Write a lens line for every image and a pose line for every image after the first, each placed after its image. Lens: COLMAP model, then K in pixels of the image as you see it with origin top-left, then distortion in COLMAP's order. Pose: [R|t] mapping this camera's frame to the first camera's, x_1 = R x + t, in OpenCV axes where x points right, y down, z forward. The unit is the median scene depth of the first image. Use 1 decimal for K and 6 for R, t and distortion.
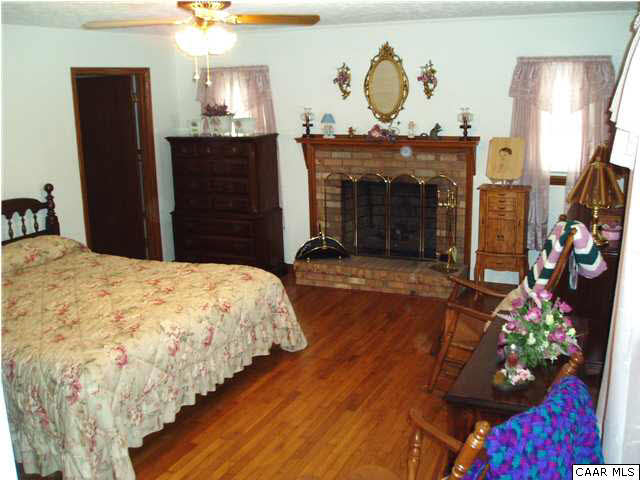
lens RADIAL K [[702.7, 0, 320.0], [0, 702.7, 240.0], [0, 0, 1]] dist [-0.148283, 0.028518]
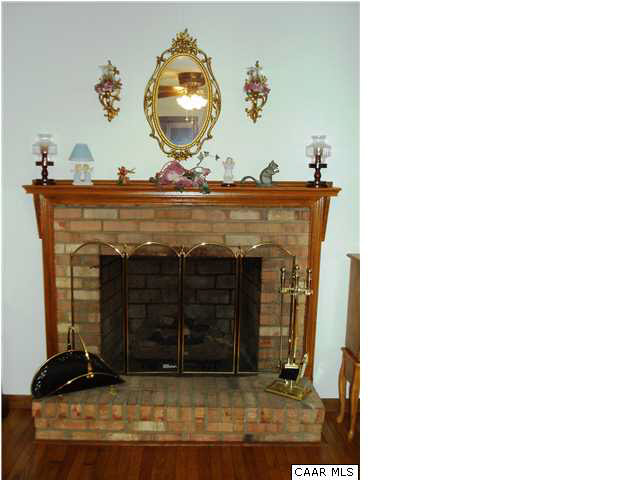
lens RADIAL K [[702.7, 0, 320.0], [0, 702.7, 240.0], [0, 0, 1]] dist [-0.148283, 0.028518]
pose [[0.888416, -0.024979, 0.458360, -0.079847], [0.065483, 0.995203, -0.072687, -0.044872], [-0.454345, 0.094591, 0.885789, 0.404839]]
